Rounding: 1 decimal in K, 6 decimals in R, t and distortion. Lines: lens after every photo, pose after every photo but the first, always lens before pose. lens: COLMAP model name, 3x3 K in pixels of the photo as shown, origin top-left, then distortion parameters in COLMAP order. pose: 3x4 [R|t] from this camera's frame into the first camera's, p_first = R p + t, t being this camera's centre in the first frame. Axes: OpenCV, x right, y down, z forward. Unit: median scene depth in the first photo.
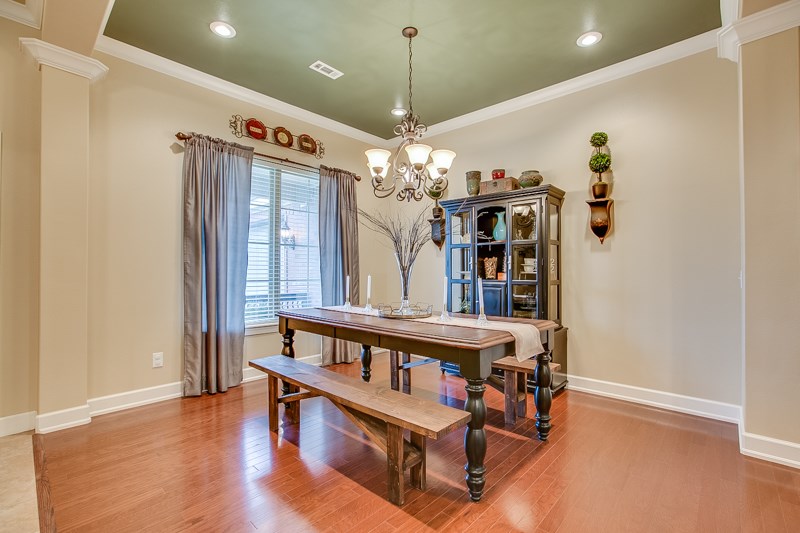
lens RADIAL K [[358.7, 0, 402.4], [0, 358.7, 268.7], [0, 0, 1]] dist [-0.035701, 0.007977]
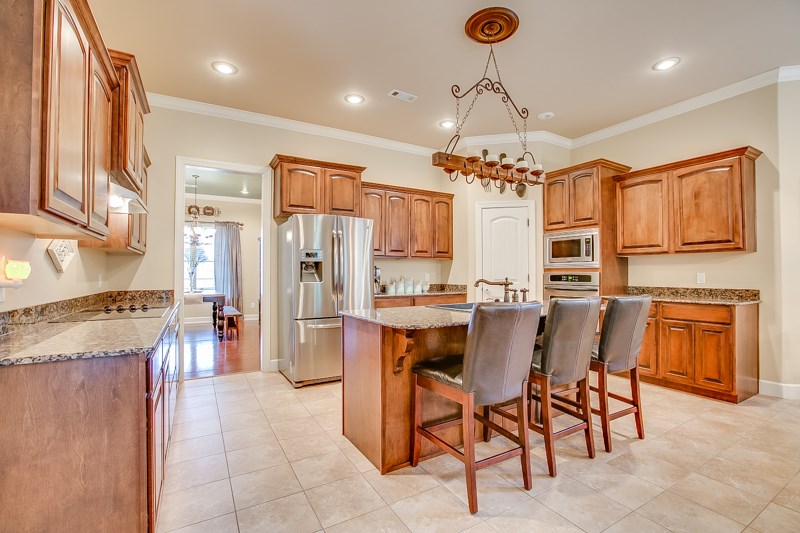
lens RADIAL K [[358.7, 0, 405.6], [0, 358.7, 268.8], [0, 0, 1]] dist [-0.035701, 0.007977]
pose [[0.955585, -0.010549, -0.294526, 1.789758], [0.009010, 0.999938, -0.006580, -0.011367], [0.294577, 0.003634, 0.955621, -0.725070]]
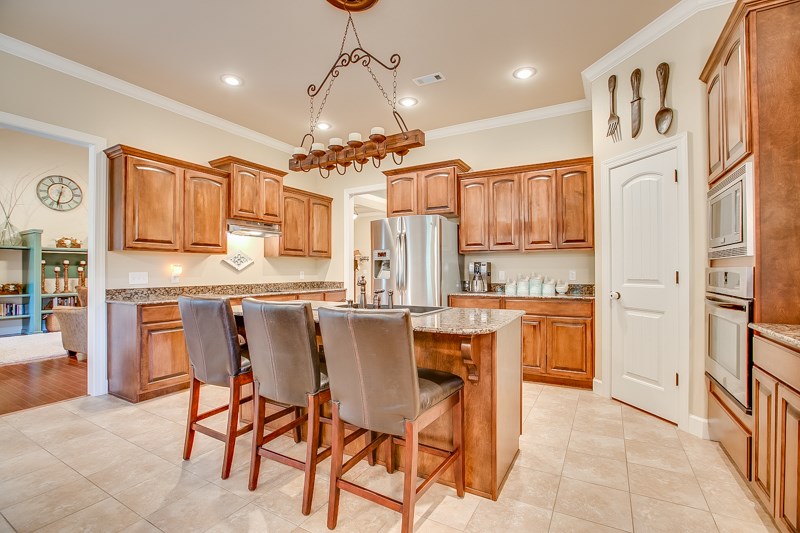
lens RADIAL K [[358.7, 0, 410.7], [0, 358.7, 268.7], [0, 0, 1]] dist [-0.035701, 0.007977]
pose [[0.238174, -0.011275, -0.971157, 2.499284], [0.012655, 0.999884, -0.008505, 0.000131], [0.971140, -0.010264, 0.238289, 0.093428]]
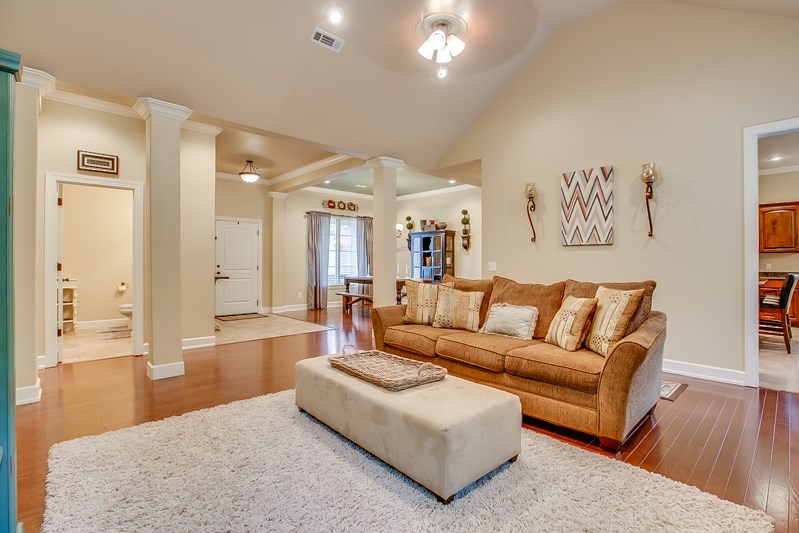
lens RADIAL K [[358.3, 0, 402.4], [0, 358.3, 262.0], [0, 0, 1]] dist [-0.035701, 0.007977]
pose [[0.996754, 0.001969, -0.080488, 0.316025], [-0.001738, 0.999994, 0.002947, -0.007889], [0.080493, -0.002798, 0.996751, -1.649328]]
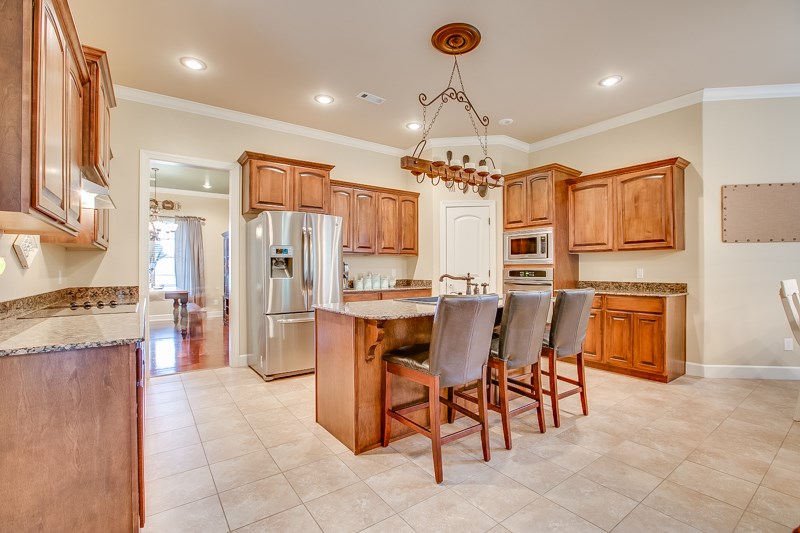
lens RADIAL K [[358.7, 0, 404.0], [0, 358.7, 268.5], [0, 0, 1]] dist [-0.035701, 0.007977]
pose [[0.979045, -0.007887, -0.203493, 1.793485], [0.008910, 0.999952, 0.004110, -0.010571], [0.203450, -0.005837, 0.979068, -0.782394]]
